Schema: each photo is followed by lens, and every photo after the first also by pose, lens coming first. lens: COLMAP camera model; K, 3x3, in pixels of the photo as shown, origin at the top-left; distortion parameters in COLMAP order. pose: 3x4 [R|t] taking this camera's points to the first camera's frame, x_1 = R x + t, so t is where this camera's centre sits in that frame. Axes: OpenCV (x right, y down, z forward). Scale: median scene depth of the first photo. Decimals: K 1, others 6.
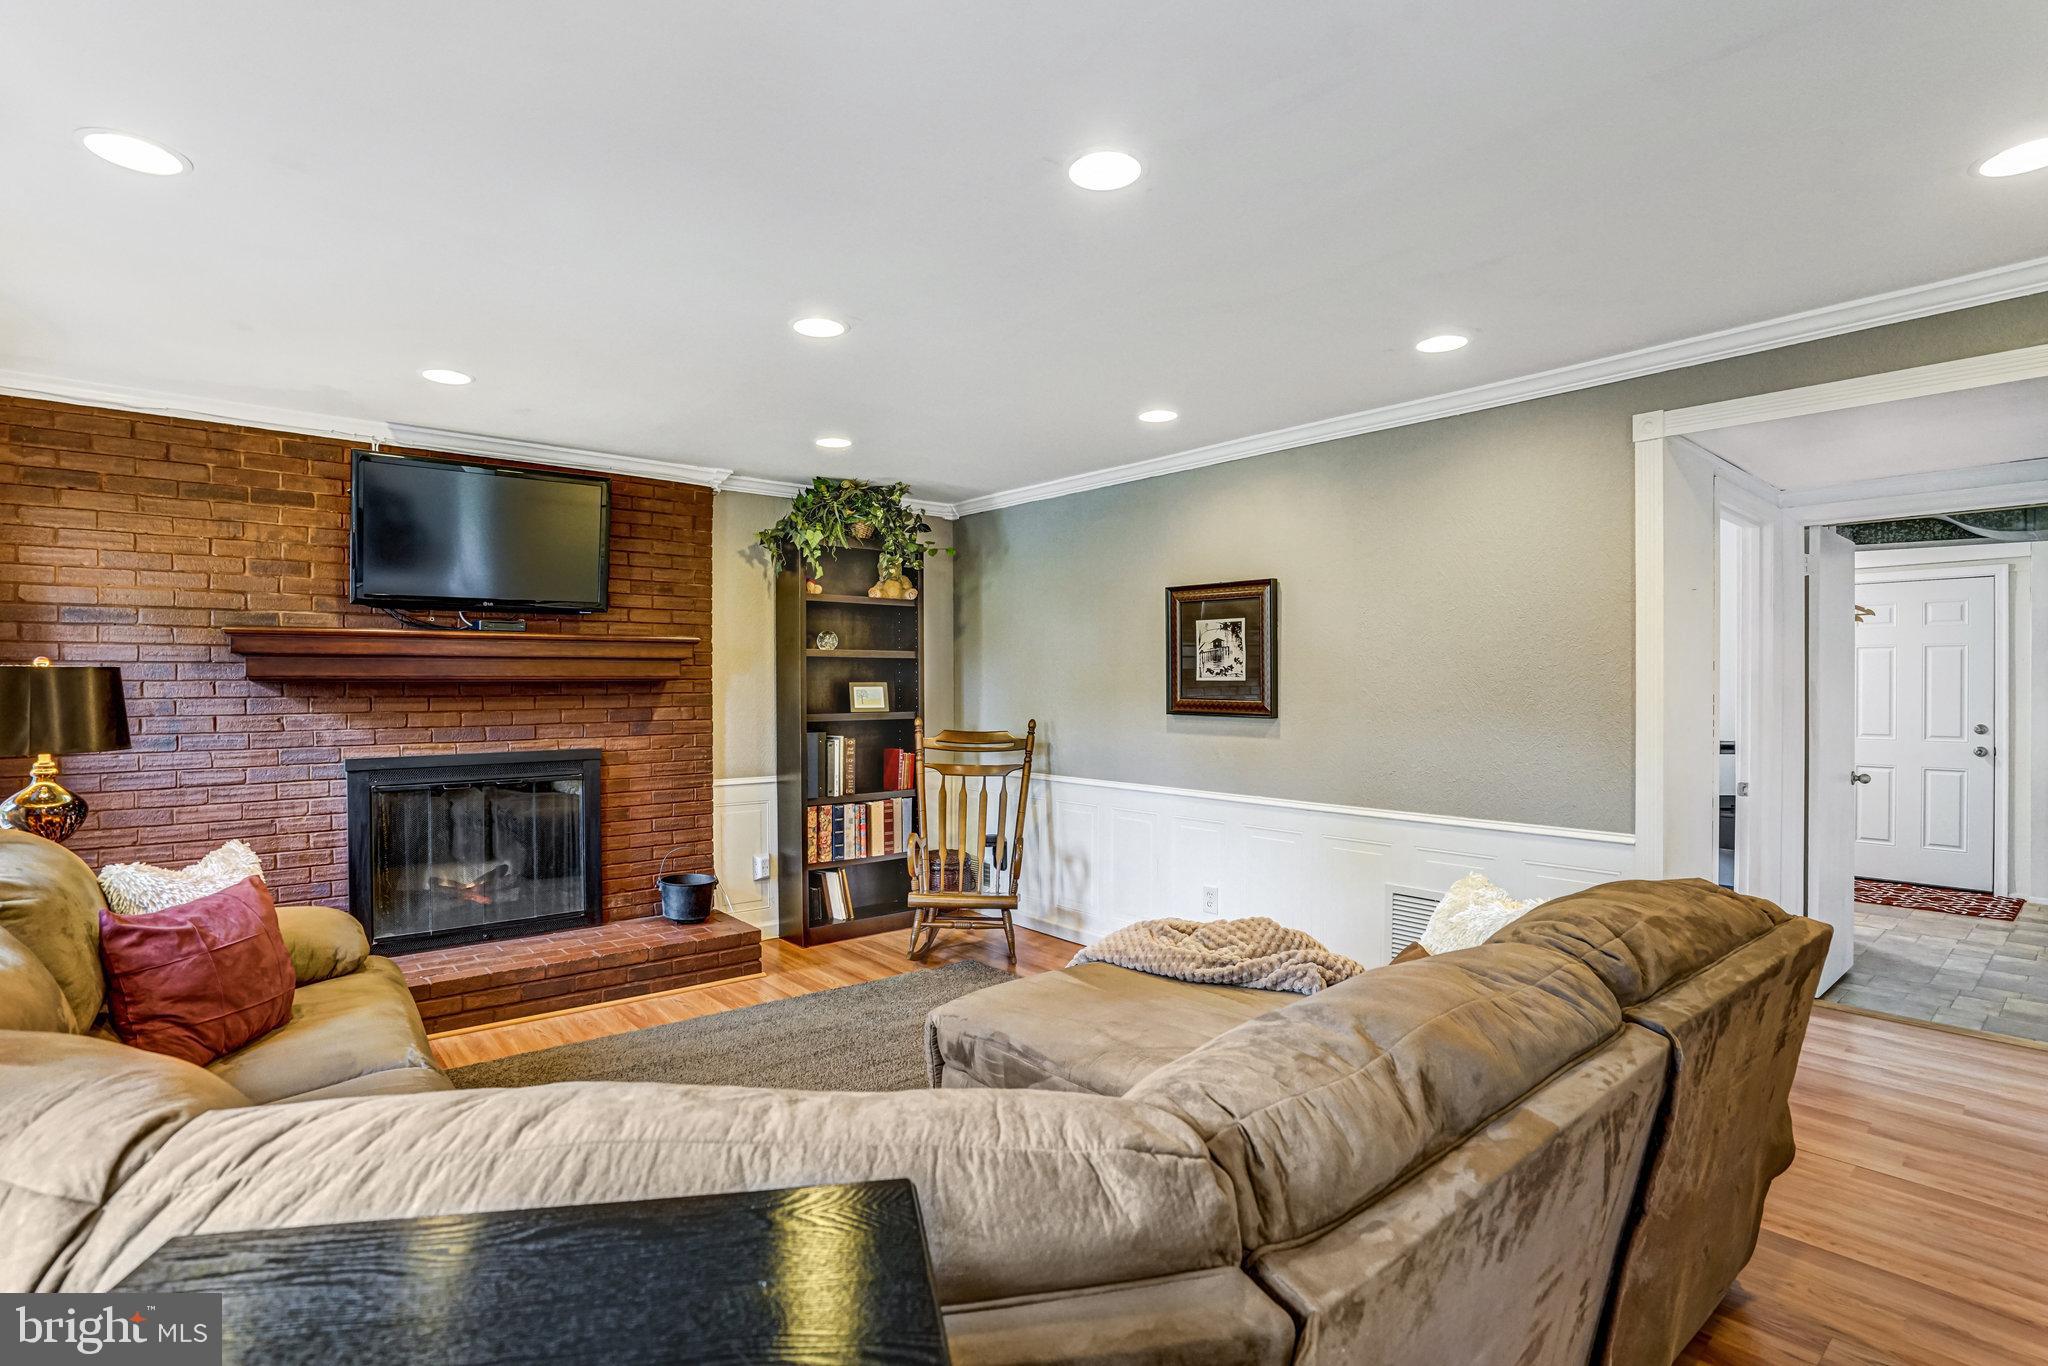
lens RADIAL K [[1008.8, 0, 1006.6], [0, 1008.8, 693.7], [0, 0, 1]] dist [-0.025535, 0.009467]
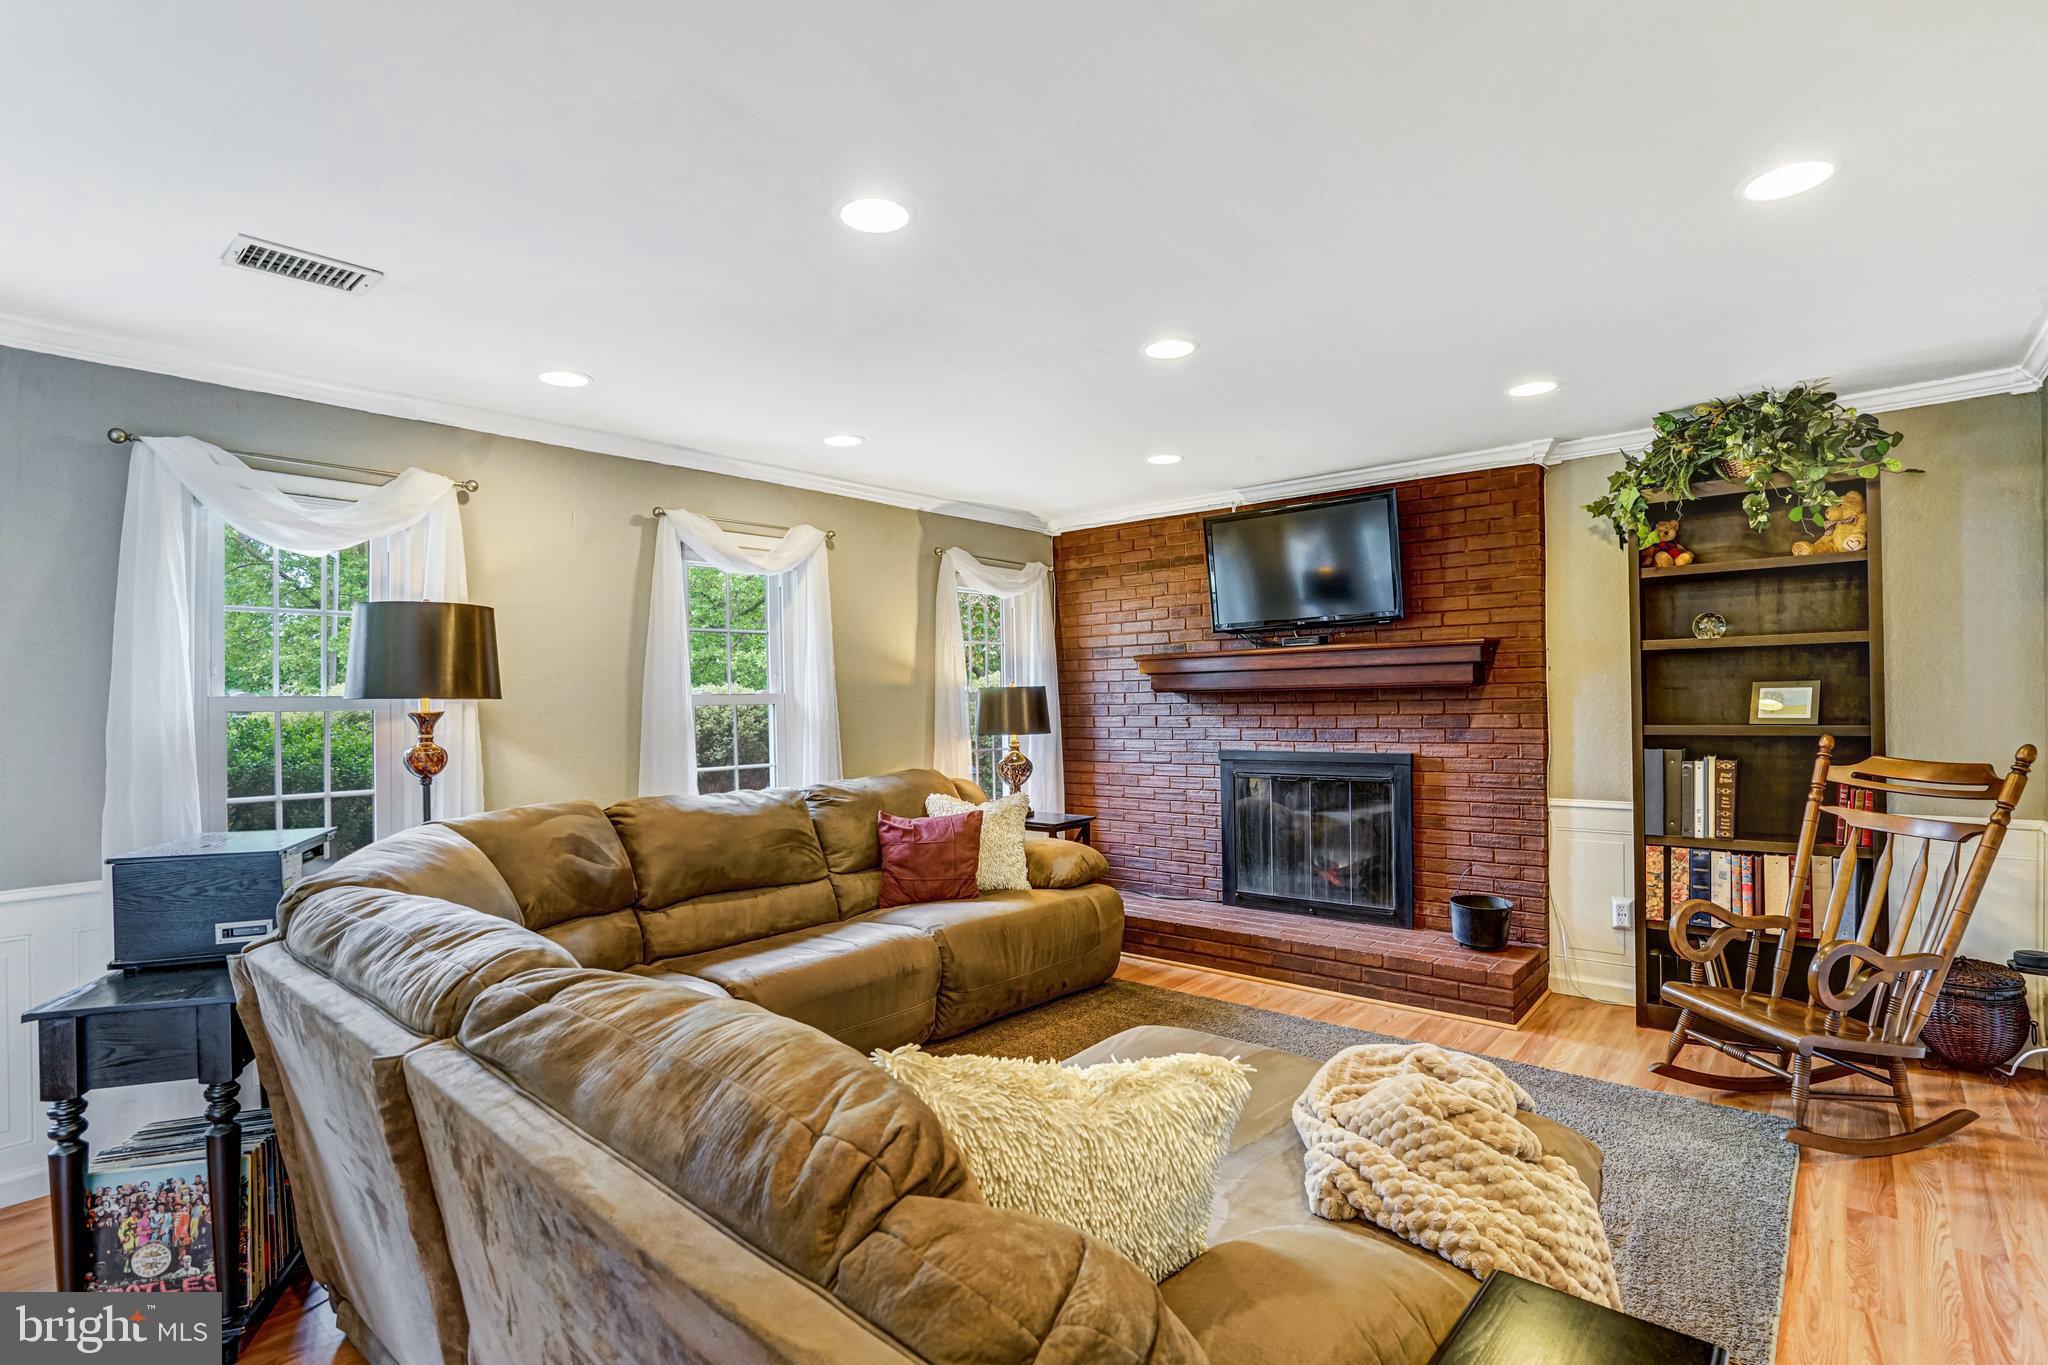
lens RADIAL K [[1008.8, 0, 1006.6], [0, 1008.8, 693.2], [0, 0, 1]] dist [-0.025535, 0.009467]
pose [[0.165885, -0.009174, -0.986102, 0.532293], [0.005000, 0.999952, -0.008461, -0.000130], [0.986132, -0.003527, 0.165923, 0.436656]]
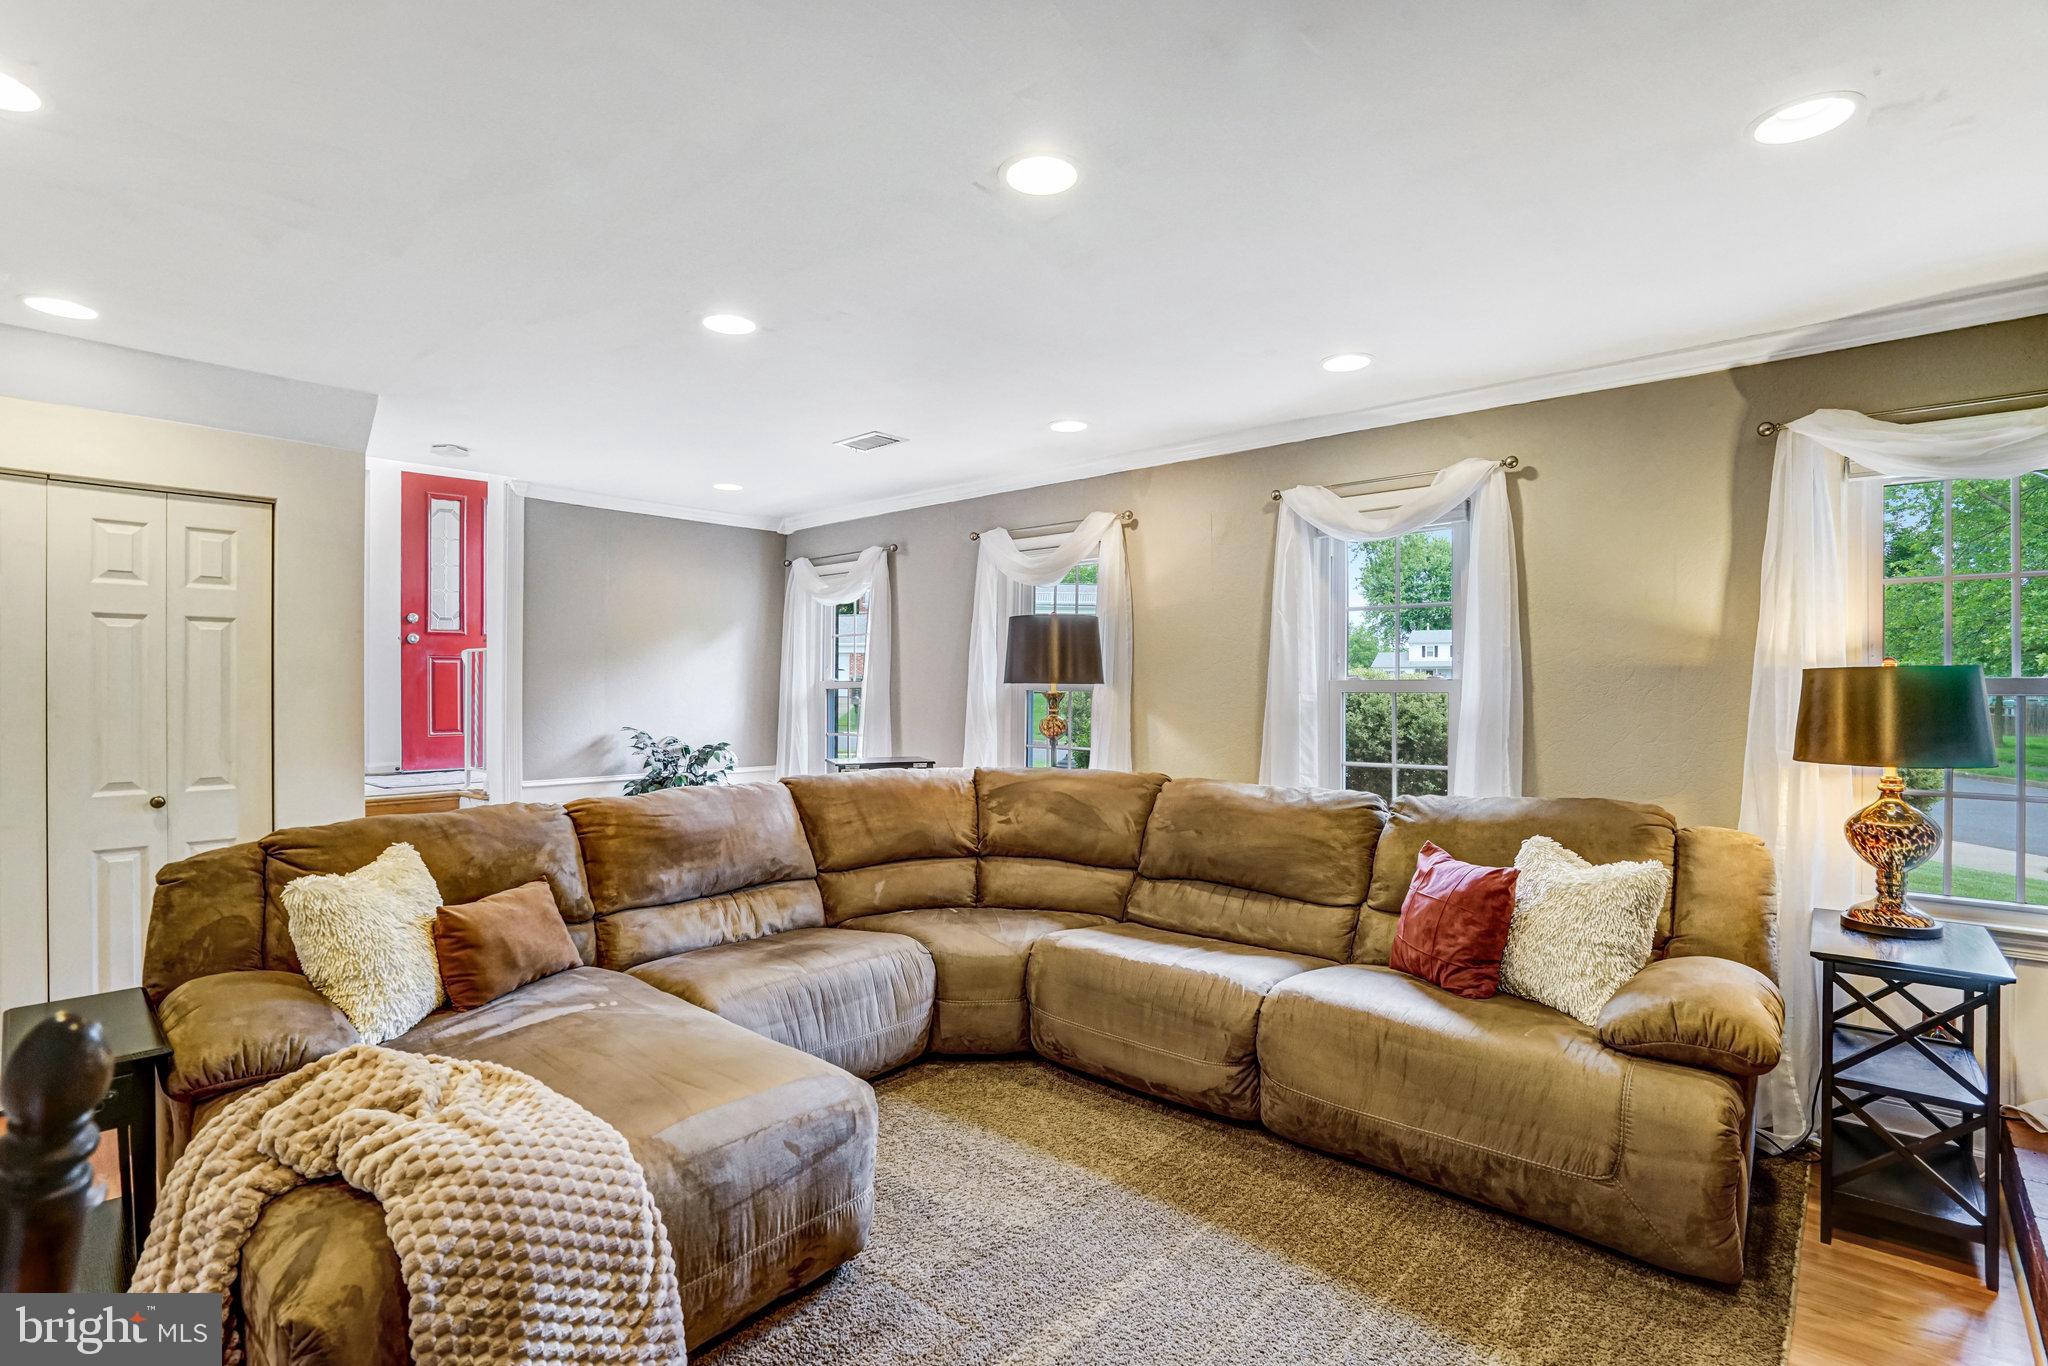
lens RADIAL K [[990.0, 0, 1026.6], [0, 990.0, 691.9], [0, 0, 1]] dist [-0.002700, -0.000196]
pose [[-0.985484, -0.006685, -0.169637, -0.059580], [-0.008174, 0.999934, 0.008075, -0.003722], [0.169572, 0.009345, -0.985473, 1.125410]]
